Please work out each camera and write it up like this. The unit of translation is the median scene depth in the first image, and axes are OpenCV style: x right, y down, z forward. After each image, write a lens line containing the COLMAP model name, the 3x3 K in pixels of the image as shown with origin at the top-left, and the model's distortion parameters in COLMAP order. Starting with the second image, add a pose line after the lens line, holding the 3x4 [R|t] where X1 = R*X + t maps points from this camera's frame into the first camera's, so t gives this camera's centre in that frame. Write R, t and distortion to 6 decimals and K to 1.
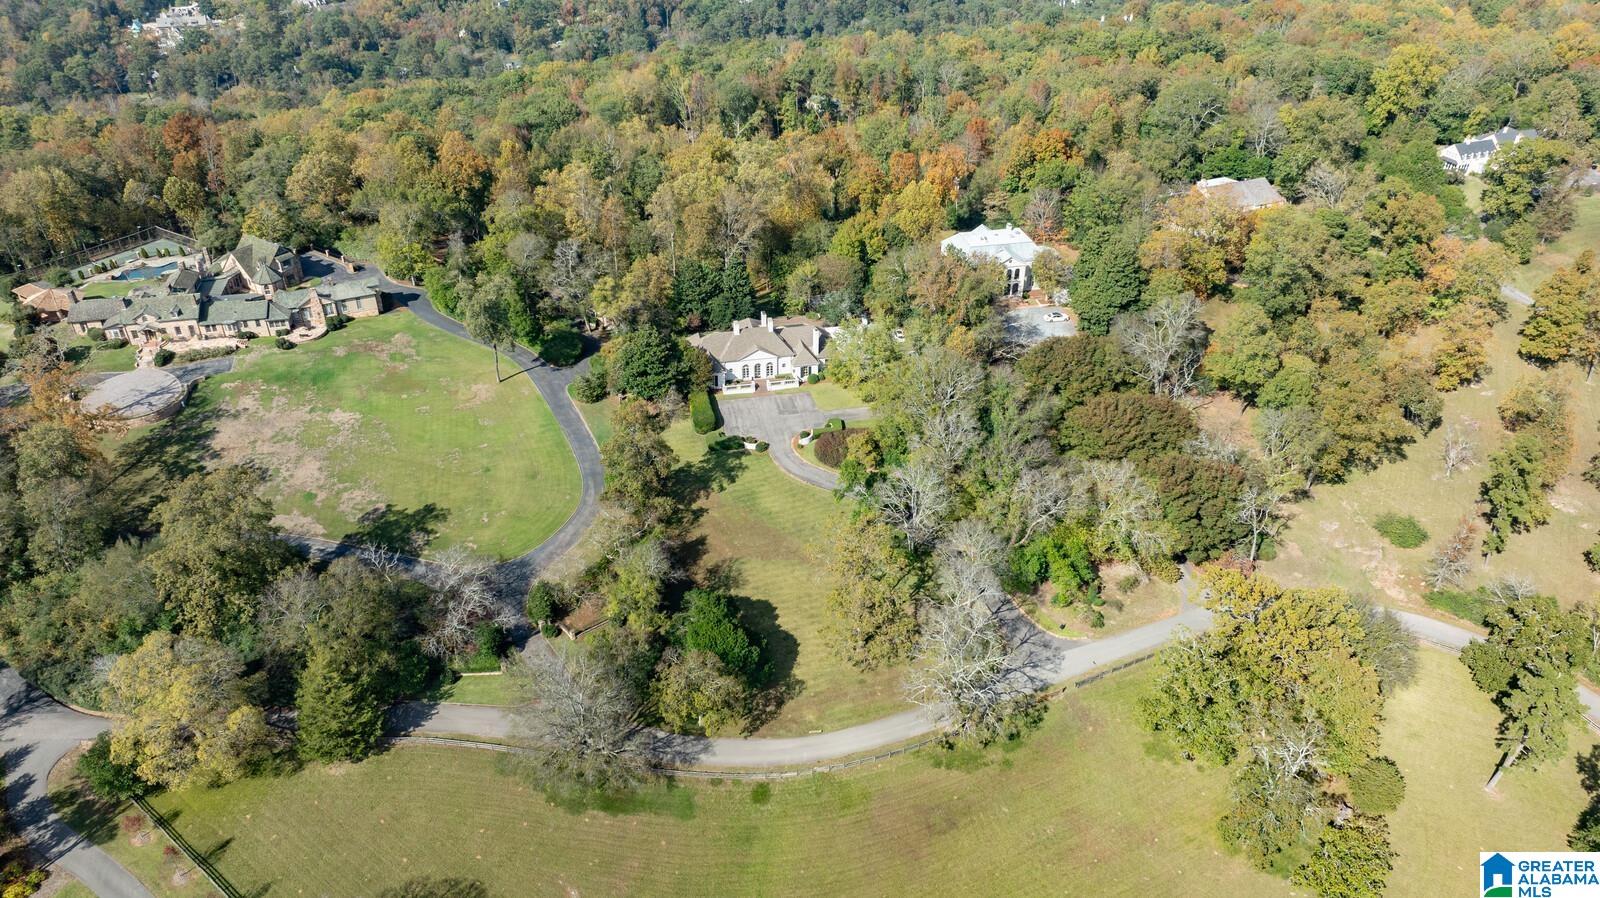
lens RADIAL K [[1123.3, 0, 803.9], [0, 1123.3, 441.1], [0, 0, 1]] dist [-0.023473, -0.002766]
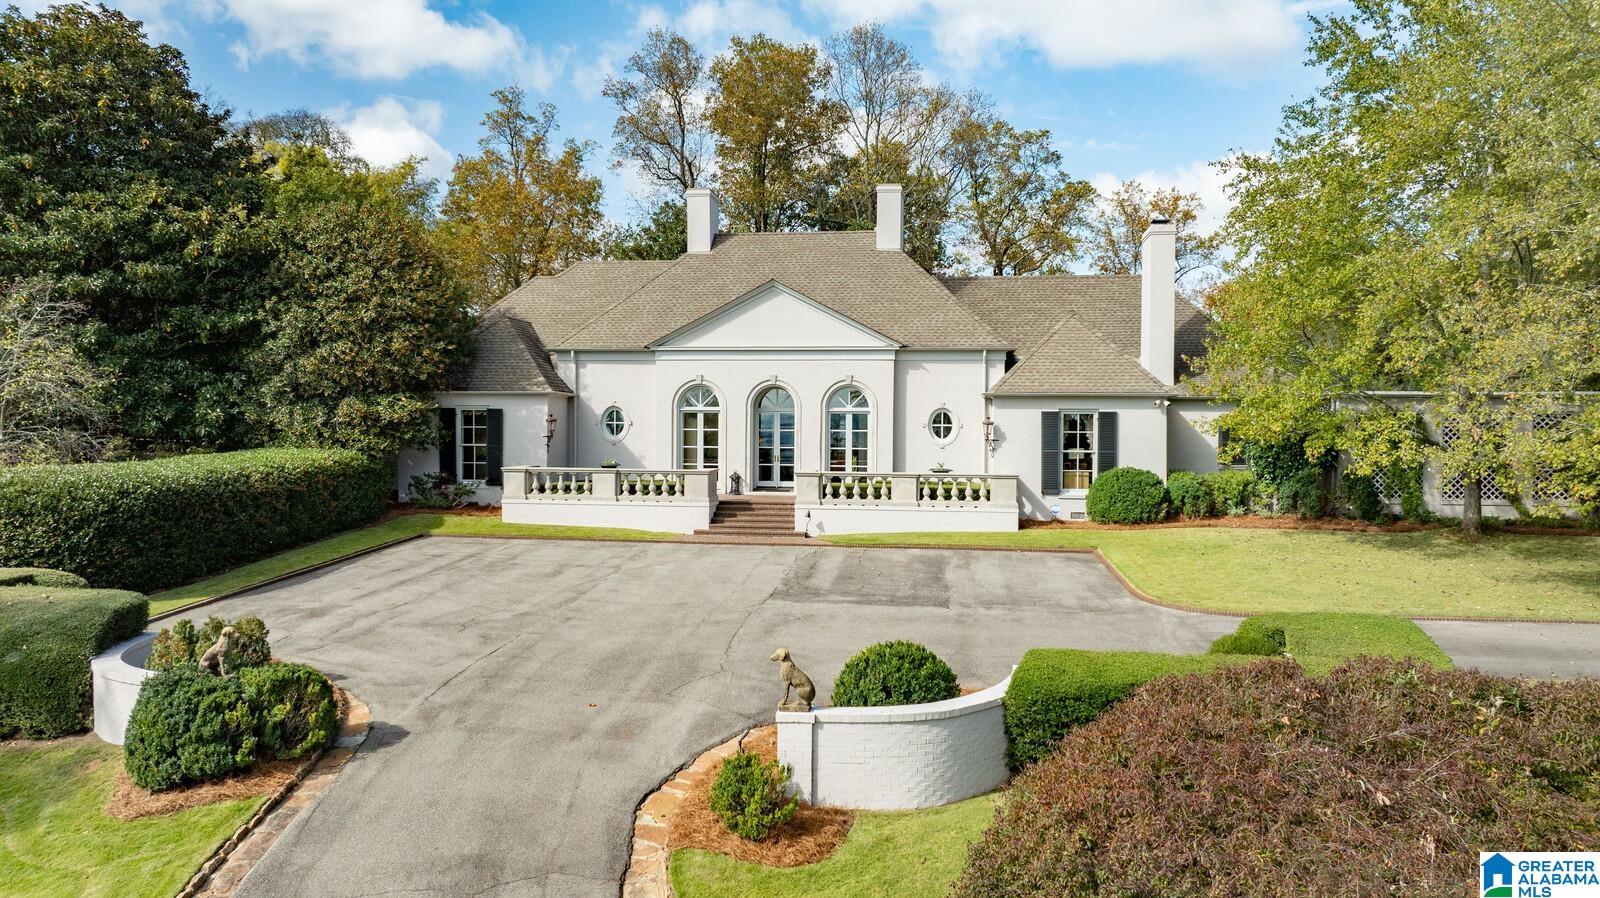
lens RADIAL K [[1123.3, 0, 803.9], [0, 1123.3, 441.1], [0, 0, 1]] dist [-0.023473, -0.002766]
pose [[0.939100, 0.008852, -0.343531, 0.019096], [-0.190351, 0.845694, -0.498566, 0.017353], [0.286108, 0.533595, 0.795876, 0.905285]]
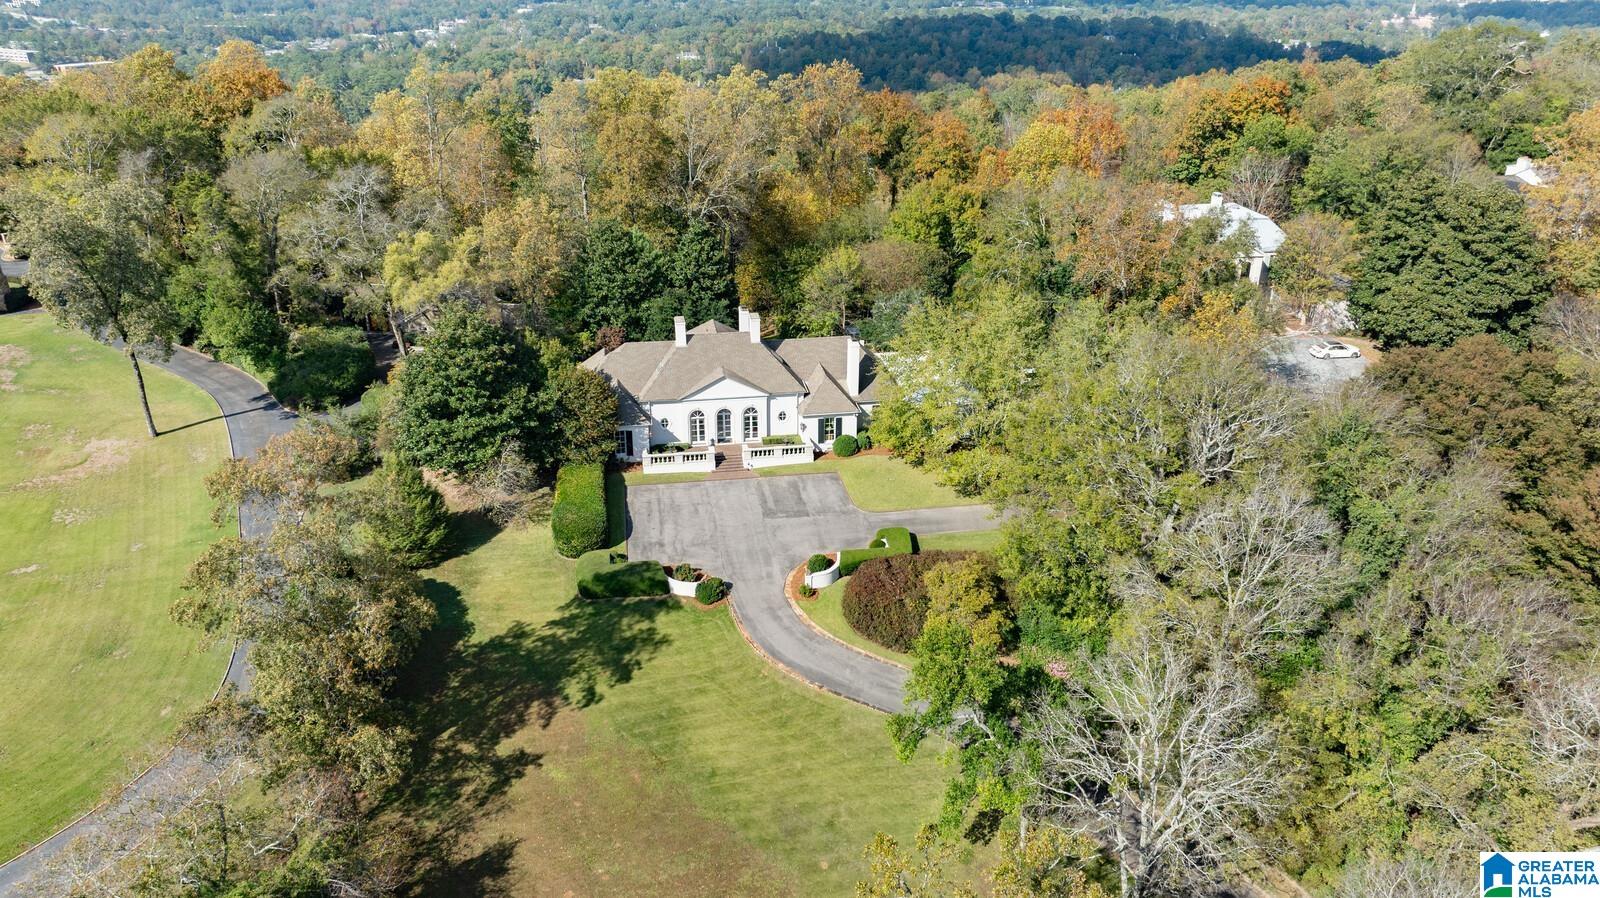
lens RADIAL K [[1123.3, 0, 803.9], [0, 1123.3, 441.1], [0, 0, 1]] dist [-0.023473, -0.002766]
pose [[0.998962, 0.018418, -0.041671, 0.010762], [-0.024405, 0.988674, -0.148080, 0.010457], [0.038472, 0.148943, 0.988097, 0.572459]]
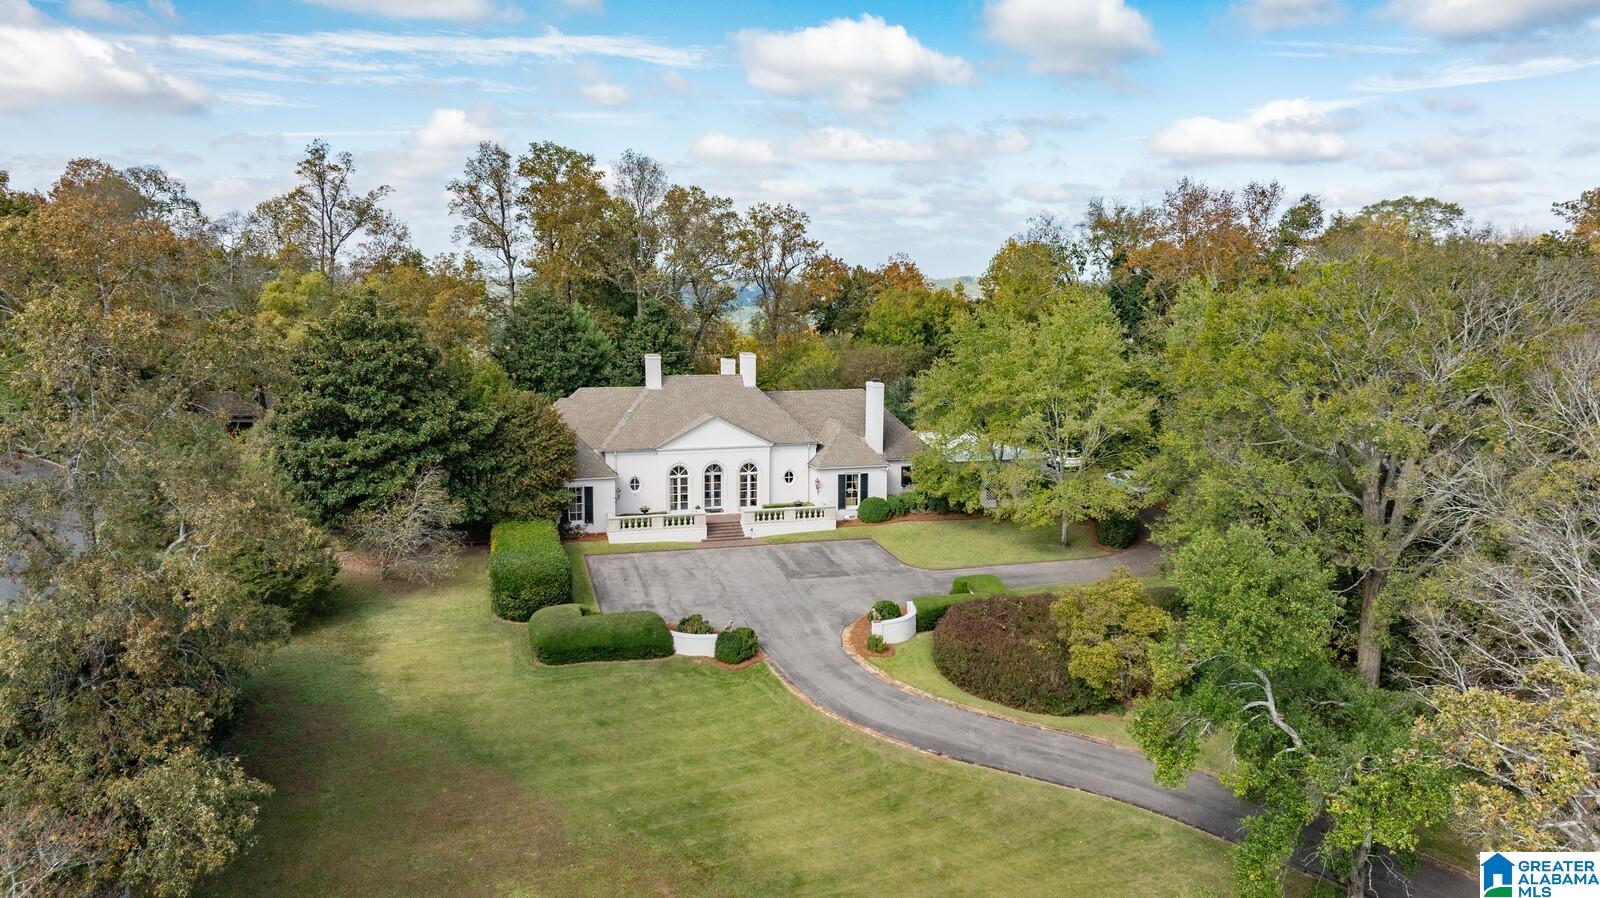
lens RADIAL K [[1123.3, 0, 803.9], [0, 1123.3, 441.1], [0, 0, 1]] dist [-0.023473, -0.002766]
pose [[0.997618, -0.008192, 0.068497, -0.038175], [0.035606, 0.911584, -0.409569, 0.067573], [-0.059085, 0.411032, 0.909704, 0.706007]]
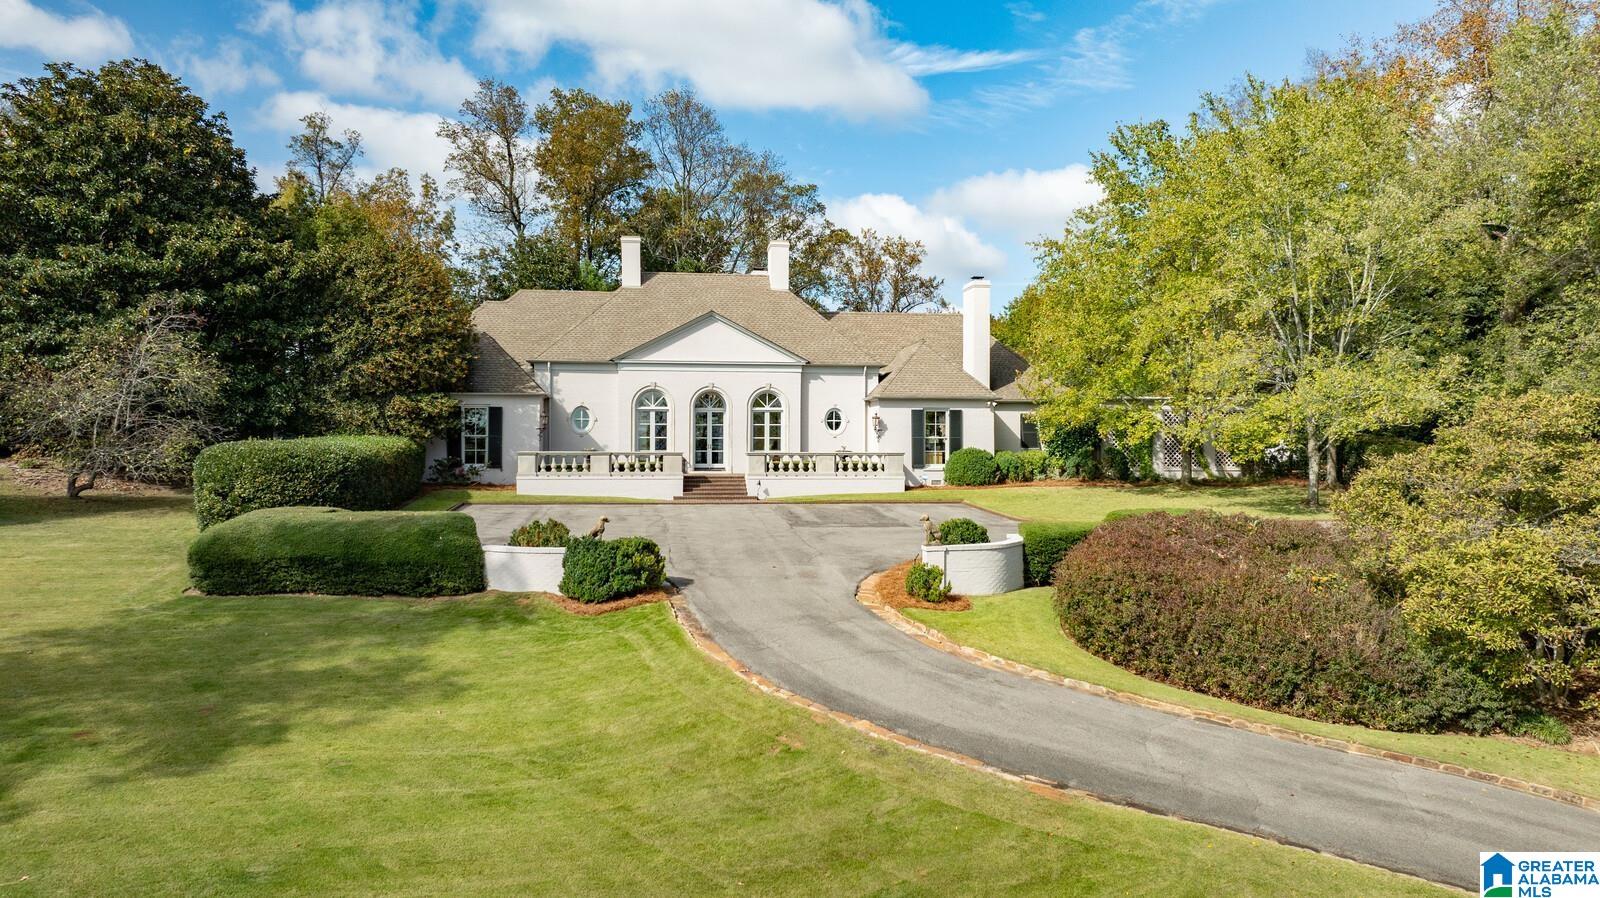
lens RADIAL K [[1123.3, 0, 803.9], [0, 1123.3, 441.1], [0, 0, 1]] dist [-0.023473, -0.002766]
pose [[0.997538, -0.001639, -0.070115, -0.008534], [-0.037184, 0.835293, -0.548546, 0.056529], [0.059465, 0.549802, 0.833175, 0.855241]]
